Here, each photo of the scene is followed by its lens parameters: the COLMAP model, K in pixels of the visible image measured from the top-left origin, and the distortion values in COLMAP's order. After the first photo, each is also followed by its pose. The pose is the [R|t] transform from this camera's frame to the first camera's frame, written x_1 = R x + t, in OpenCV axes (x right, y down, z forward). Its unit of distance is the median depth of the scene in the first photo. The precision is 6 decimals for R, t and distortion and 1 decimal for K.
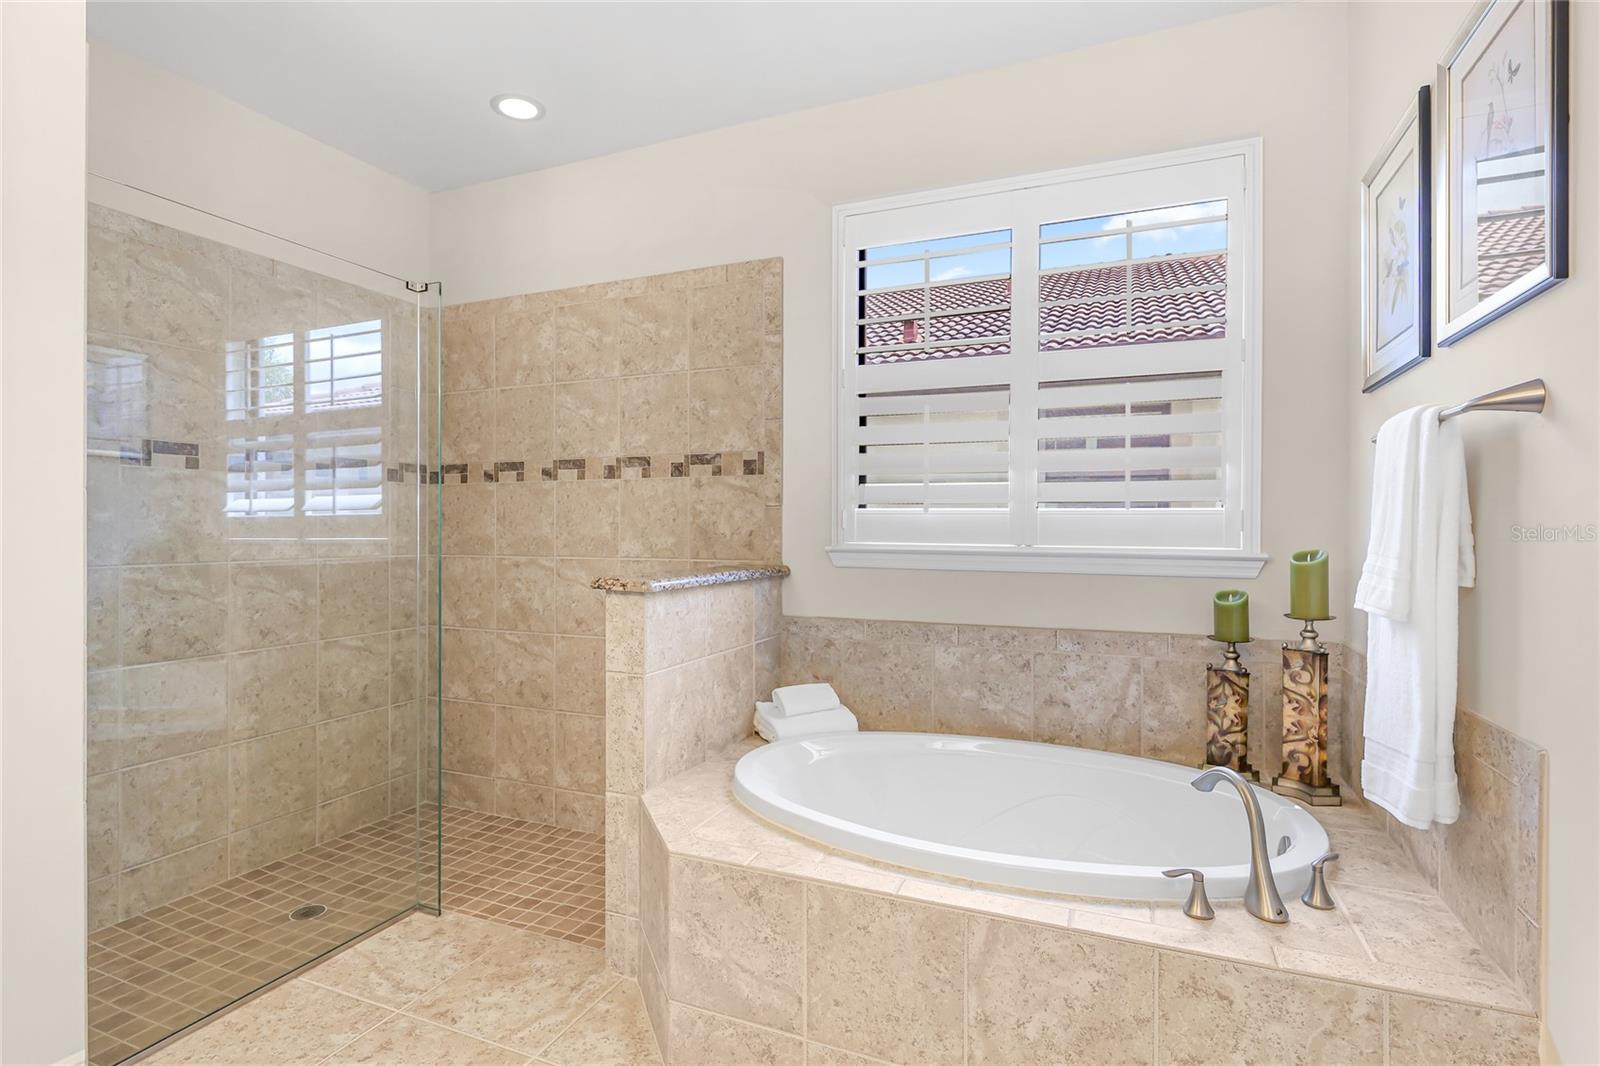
lens RADIAL K [[769.9, 0, 800.0], [0, 769.9, 533.0], [0, 0, 1]] dist [-0.001559, -0.000368]
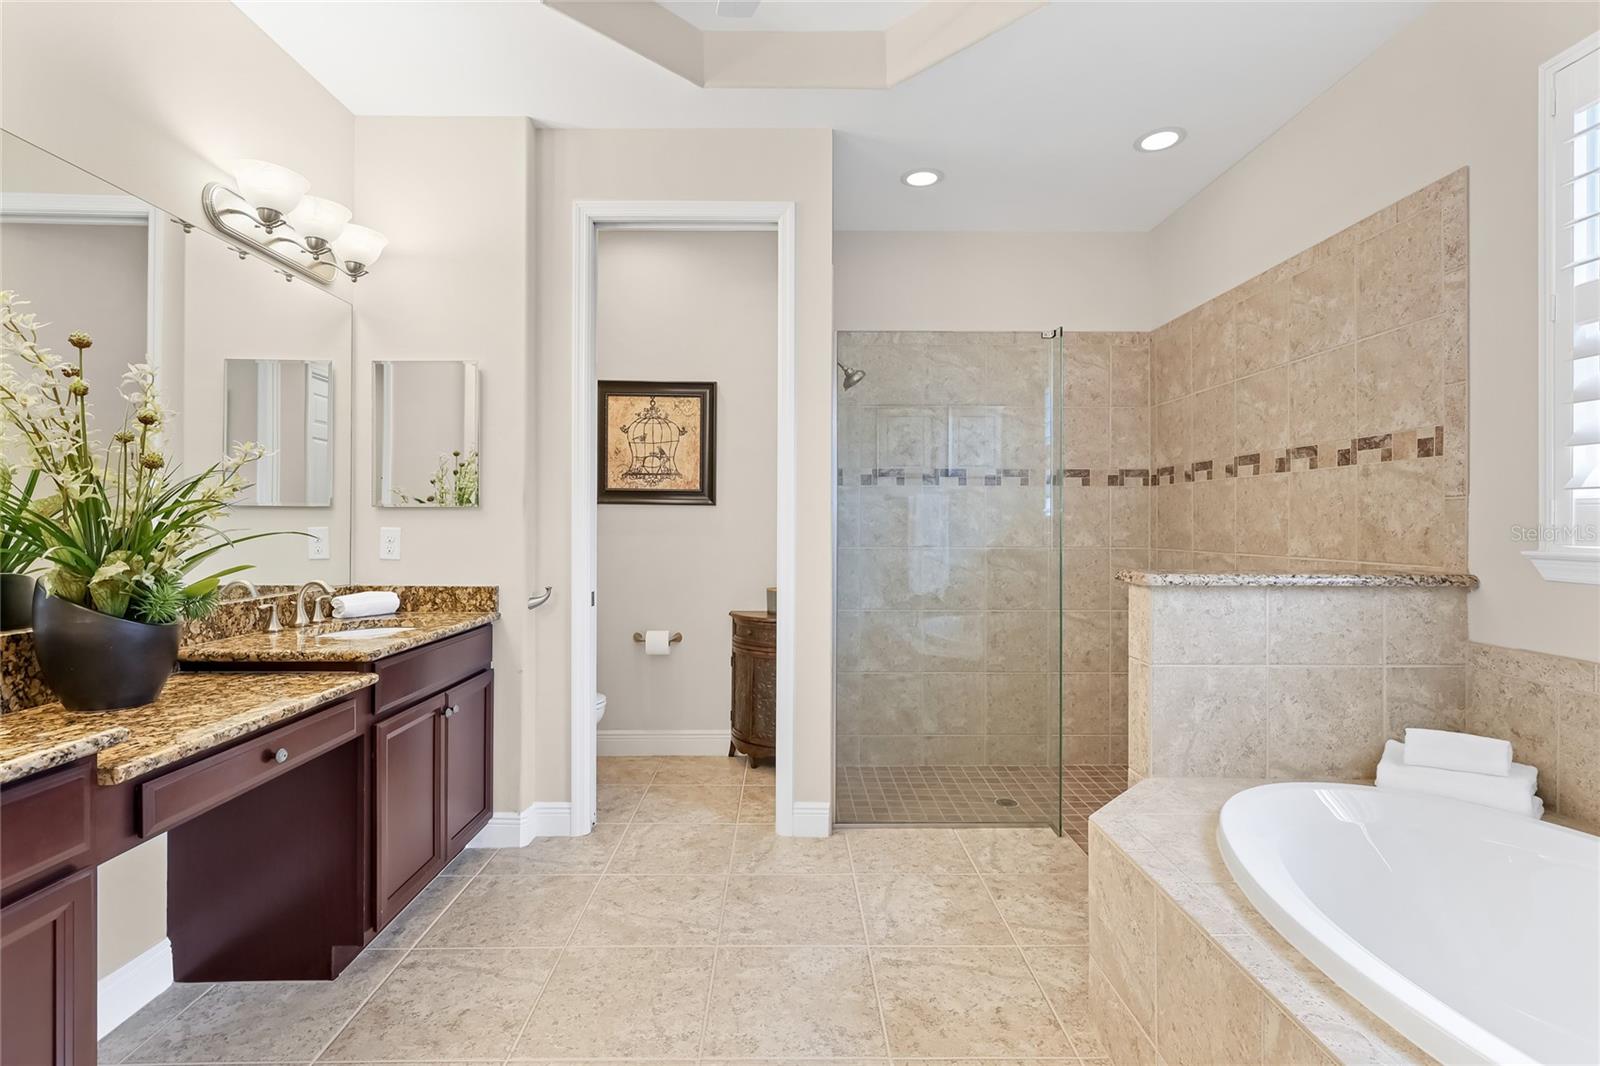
lens RADIAL K [[721.5, 0, 799.8], [0, 721.5, 526.2], [0, 0, 1]] dist [0.000464, -0.000088]
pose [[0.411561, 0.002627, -0.911378, 0.338058], [-0.006845, 0.999977, -0.000209, -0.000361], [0.911356, 0.006324, 0.411569, 0.108804]]
